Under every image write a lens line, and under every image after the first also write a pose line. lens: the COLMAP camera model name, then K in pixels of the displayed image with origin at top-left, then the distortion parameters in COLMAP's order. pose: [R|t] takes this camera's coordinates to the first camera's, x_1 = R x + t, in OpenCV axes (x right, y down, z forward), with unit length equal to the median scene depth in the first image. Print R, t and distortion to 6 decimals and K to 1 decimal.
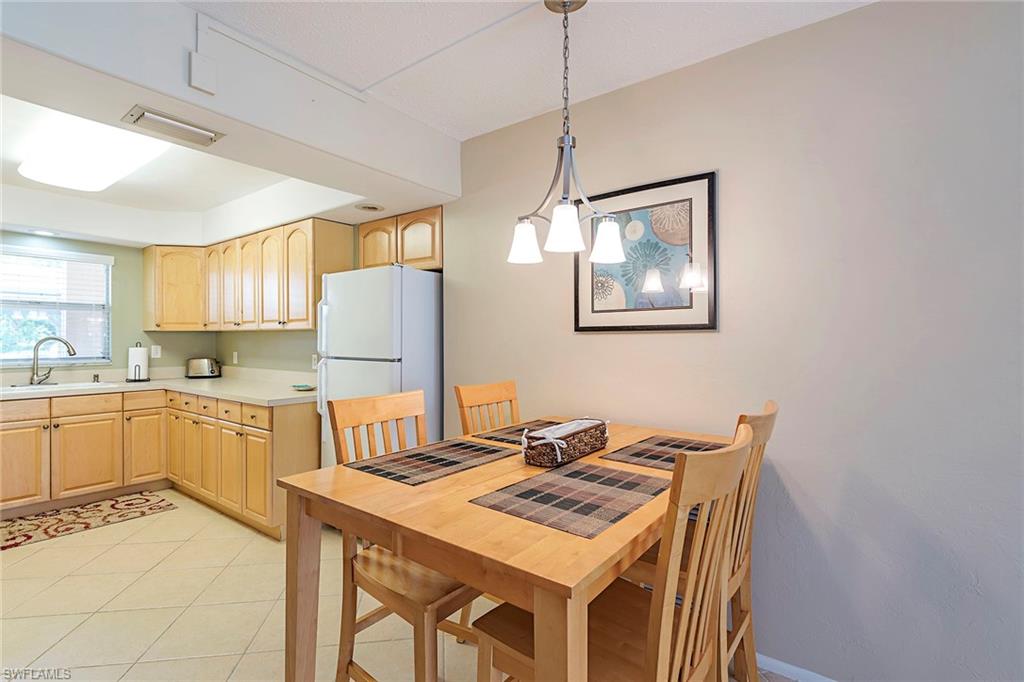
lens RADIAL K [[474.1, 0, 516.5], [0, 474.1, 342.1], [0, 0, 1]] dist [0.000616, -0.001958]
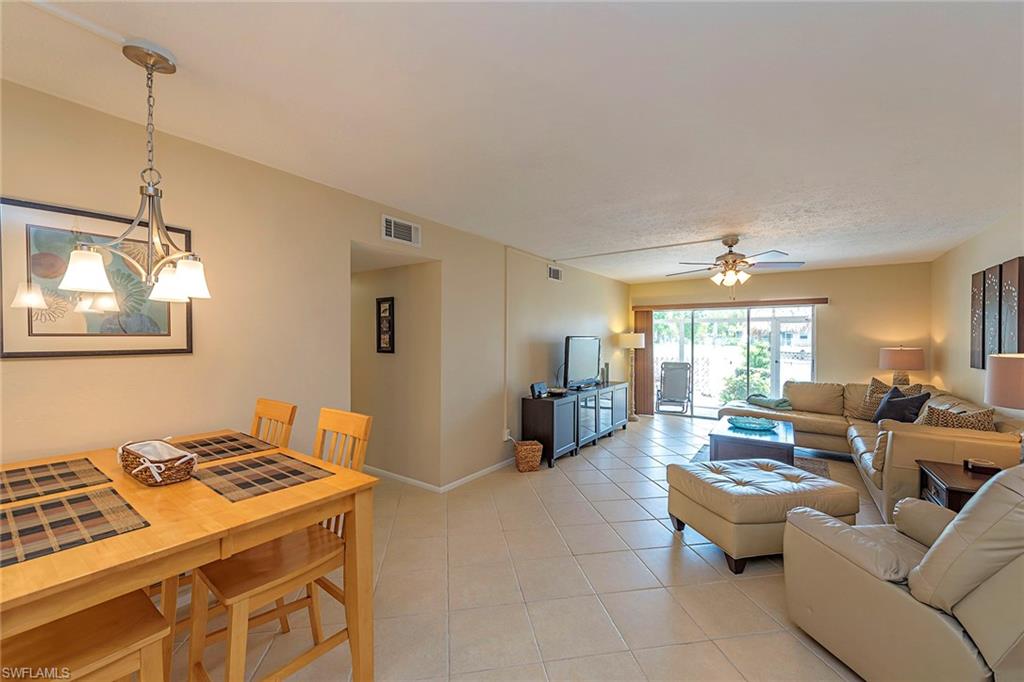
lens RADIAL K [[399.3, 0, 514.4], [0, 399.3, 341.4], [0, 0, 1]] dist [0.001652, 0.000002]
pose [[-0.019281, -0.005797, 0.999797, -0.971976], [0.005098, 0.999970, 0.005897, -0.085220], [-0.999801, 0.005210, -0.019251, 0.202047]]
